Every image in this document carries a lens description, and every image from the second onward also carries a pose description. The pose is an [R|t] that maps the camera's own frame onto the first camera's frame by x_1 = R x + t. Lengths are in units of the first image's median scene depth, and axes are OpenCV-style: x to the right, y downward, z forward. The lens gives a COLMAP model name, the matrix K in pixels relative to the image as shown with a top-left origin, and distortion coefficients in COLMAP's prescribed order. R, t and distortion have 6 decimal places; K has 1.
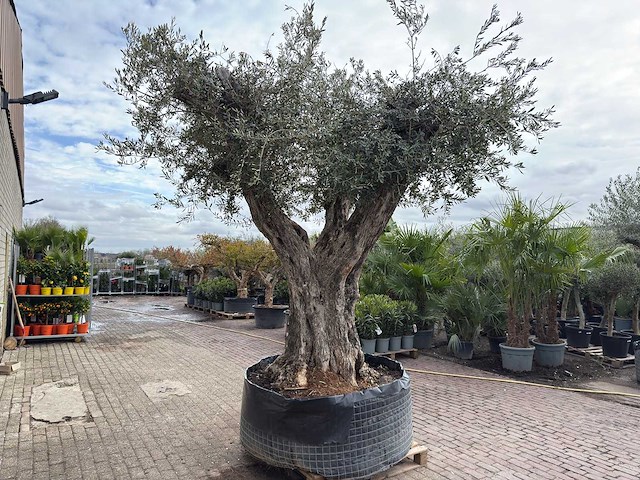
lens RADIAL K [[449.5, 0, 320.3], [0, 449.5, 237.6], [0, 0, 1]] dist [0.090671, -0.114245]
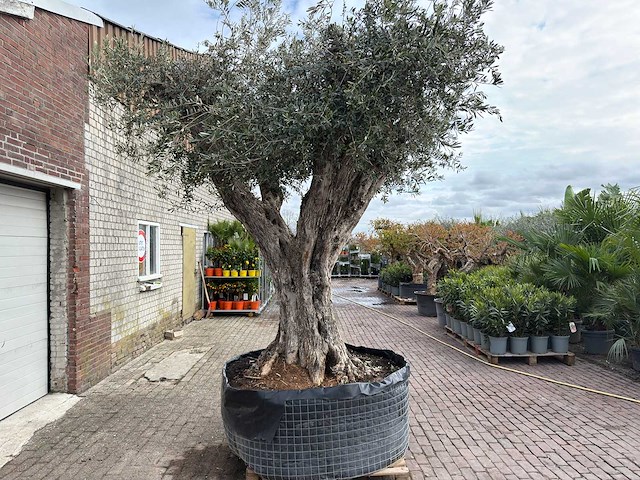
lens RADIAL K [[449.5, 0, 320.3], [0, 449.5, 237.6], [0, 0, 1]] dist [0.090671, -0.114245]
pose [[0.855449, -0.030792, -0.516972, 0.253650], [0.048776, 0.998584, 0.021233, 0.009162], [0.515586, -0.043380, 0.855739, 0.113487]]
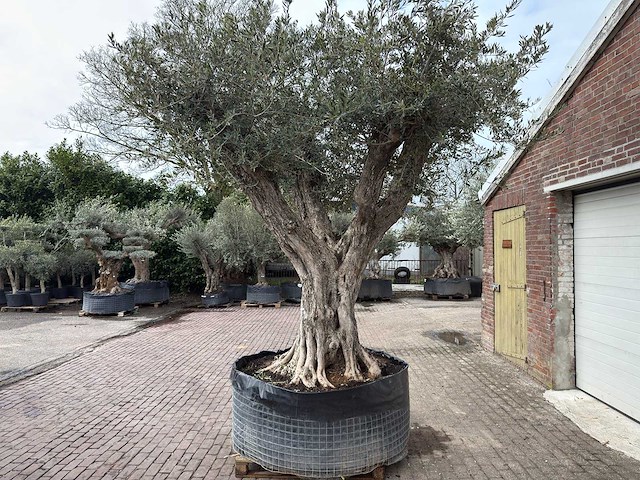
lens RADIAL K [[450.2, 0, 314.2], [0, 450.2, 241.1], [0, 0, 1]] dist [0.118142, -0.189121]
pose [[-0.824701, 0.004592, 0.565551, -0.264735], [-0.031702, 0.998020, -0.054332, 0.041756], [-0.564680, -0.062737, -0.822922, 0.916195]]
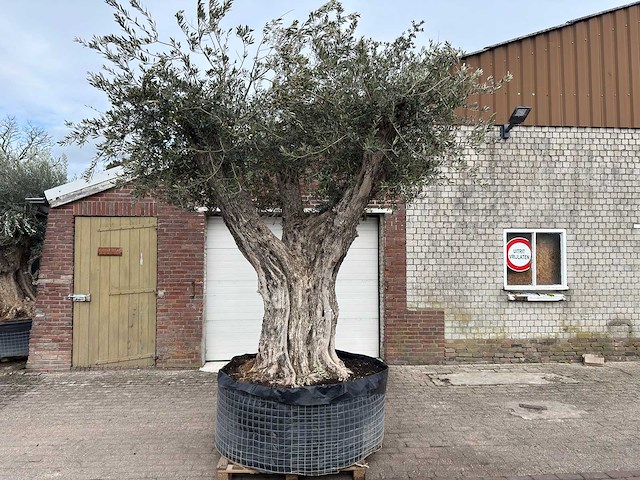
lens RADIAL K [[452.3, 0, 320.0], [0, 452.3, 240.0], [0, 0, 1]] dist [0.120834, -0.195698]
pose [[-0.489042, -0.038462, -0.871412, 0.444120], [0.042384, 0.996799, -0.067783, 0.042474], [0.871230, -0.070083, -0.485847, 0.779955]]
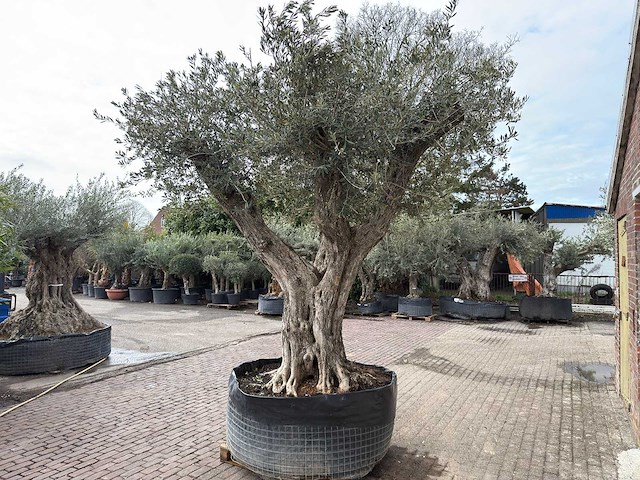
lens RADIAL K [[449.5, 0, 320.3], [0, 449.5, 237.6], [0, 0, 1]] dist [0.090671, -0.114245]
pose [[-0.478738, 0.026774, 0.877550, -0.456245], [-0.056228, 0.996548, -0.061080, 0.022701], [-0.876155, -0.078585, -0.475580, 0.750851]]
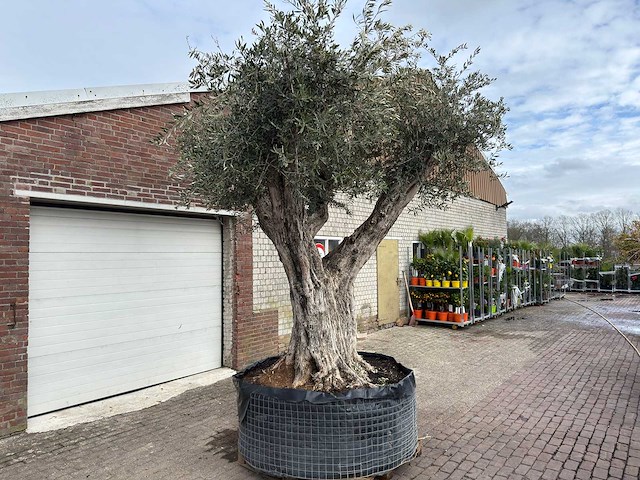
lens RADIAL K [[449.5, 0, 320.3], [0, 449.5, 237.6], [0, 0, 1]] dist [0.090671, -0.114245]
pose [[0.343589, -0.061845, -0.937081, 0.473944], [0.072272, 0.996611, -0.039275, 0.022853], [0.936335, -0.054231, 0.346895, 0.332727]]
